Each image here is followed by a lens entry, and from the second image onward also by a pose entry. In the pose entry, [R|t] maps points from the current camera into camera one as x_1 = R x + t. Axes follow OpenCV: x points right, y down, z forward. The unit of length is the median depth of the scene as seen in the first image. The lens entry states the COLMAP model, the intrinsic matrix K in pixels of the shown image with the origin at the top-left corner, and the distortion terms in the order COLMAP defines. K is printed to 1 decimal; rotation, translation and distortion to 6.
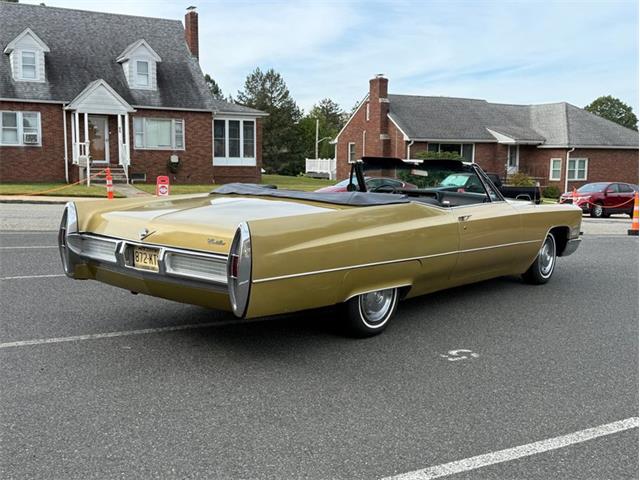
lens RADIAL K [[700.5, 0, 320.0], [0, 700.5, 240.0], [0, 0, 1]] dist [0.198813, -0.439818]
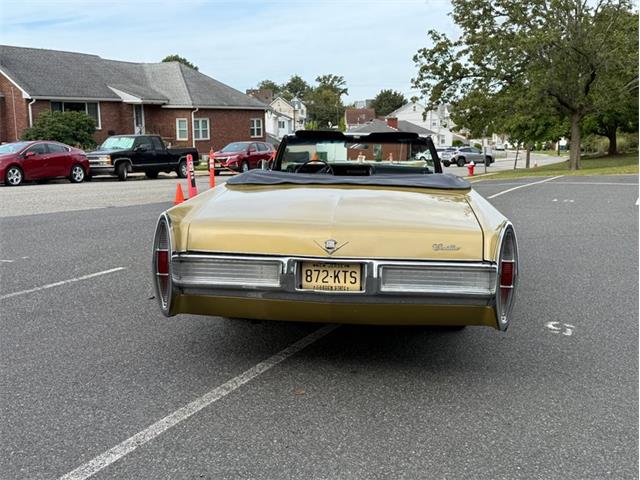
lens RADIAL K [[700.5, 0, 320.0], [0, 700.5, 240.0], [0, 0, 1]] dist [0.198813, -0.439818]
pose [[0.829256, -0.108277, 0.548280, -0.103636], [0.075800, 0.993778, 0.081610, -0.012093], [-0.553705, -0.026115, 0.832303, 0.054352]]
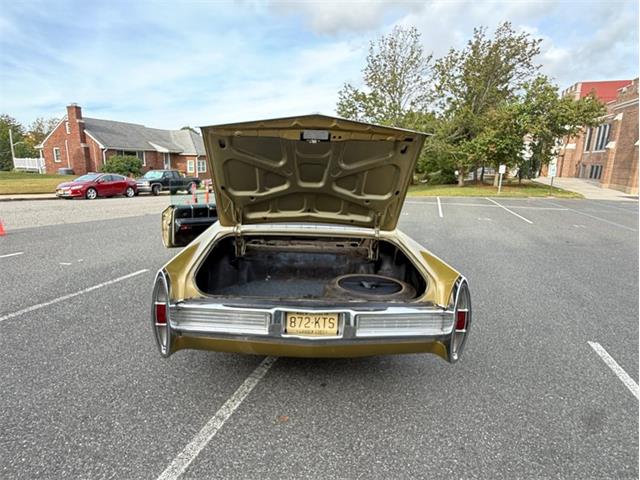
lens RADIAL K [[353.8, 0, 307.6], [0, 353.8, 239.5], [0, 0, 1]] dist [0.000589, -0.000616]
pose [[0.756339, -0.135233, 0.640049, -0.080105], [0.061641, 0.988779, 0.136073, -0.021704], [-0.651269, -0.063464, 0.756189, 0.101857]]
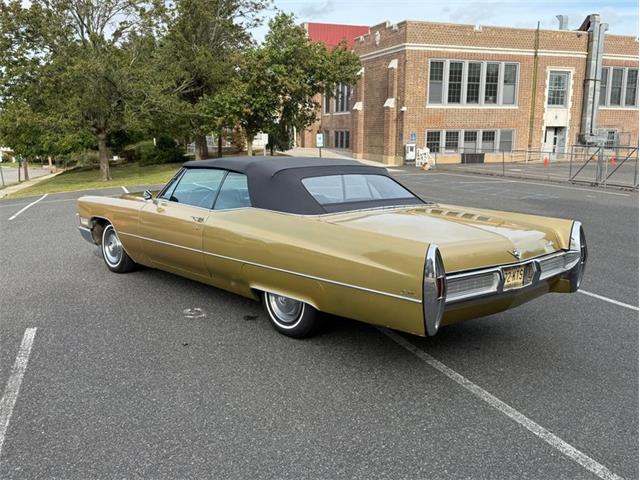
lens RADIAL K [[592.3, 0, 320.5], [0, 592.3, 245.4], [0, 0, 1]] dist [0.165626, -0.338690]
pose [[0.165514, -0.191124, 0.967511, -0.173967], [0.108361, 0.978626, 0.174782, -0.031387], [-0.980236, 0.075912, 0.182687, 0.169748]]
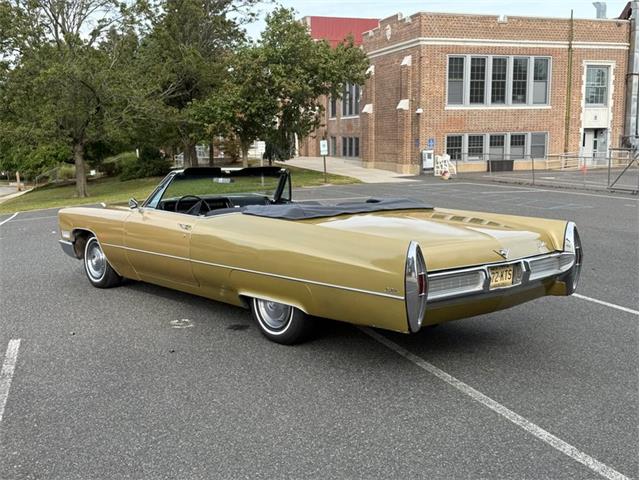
lens RADIAL K [[691.4, 0, 318.6], [0, 691.4, 241.4], [0, 0, 1]] dist [0.188868, -0.416538]
pose [[0.178814, -0.152583, 0.971979, -0.195773], [0.124348, 0.983485, 0.131513, -0.029437], [-0.975993, 0.097348, 0.194835, 0.161053]]
